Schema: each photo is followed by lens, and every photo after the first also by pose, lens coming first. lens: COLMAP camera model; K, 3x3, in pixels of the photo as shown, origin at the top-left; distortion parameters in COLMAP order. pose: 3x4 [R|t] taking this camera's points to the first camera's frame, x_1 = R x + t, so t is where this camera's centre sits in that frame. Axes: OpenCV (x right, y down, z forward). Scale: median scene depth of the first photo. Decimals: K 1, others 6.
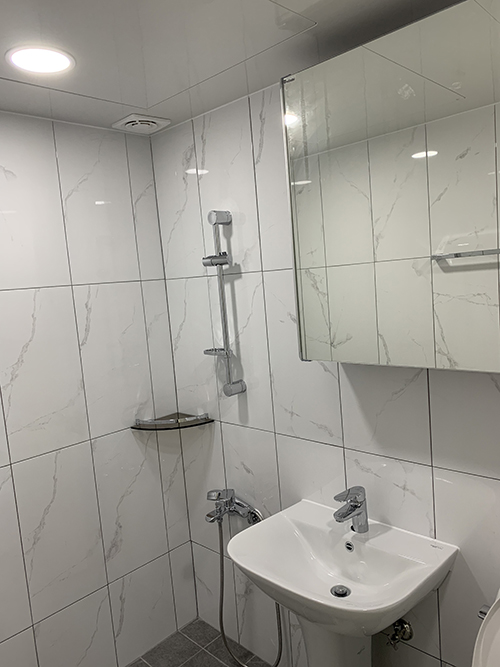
lens RADIAL K [[506.6, 0, 250.0], [0, 506.6, 333.5], [0, 0, 1]] dist [0.041101, -0.041572]
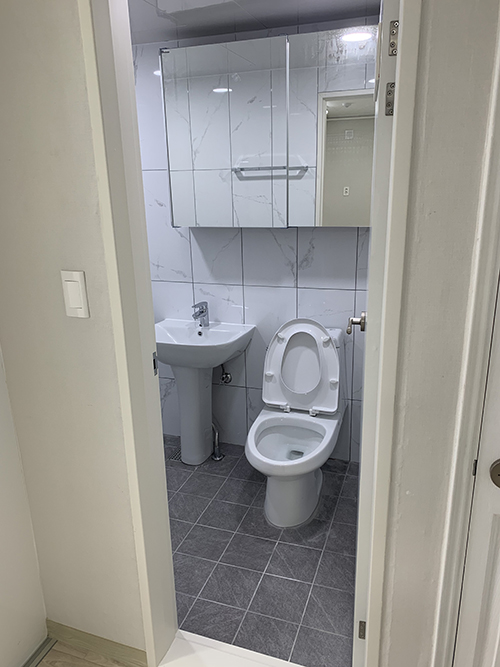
lens RADIAL K [[506.6, 0, 250.0], [0, 506.6, 333.5], [0, 0, 1]] dist [0.041101, -0.041572]
pose [[0.907534, -0.070050, 0.414095, -0.353823], [-0.000377, 0.985855, 0.167598, 0.107298], [-0.419978, -0.152257, 0.894671, -0.618138]]
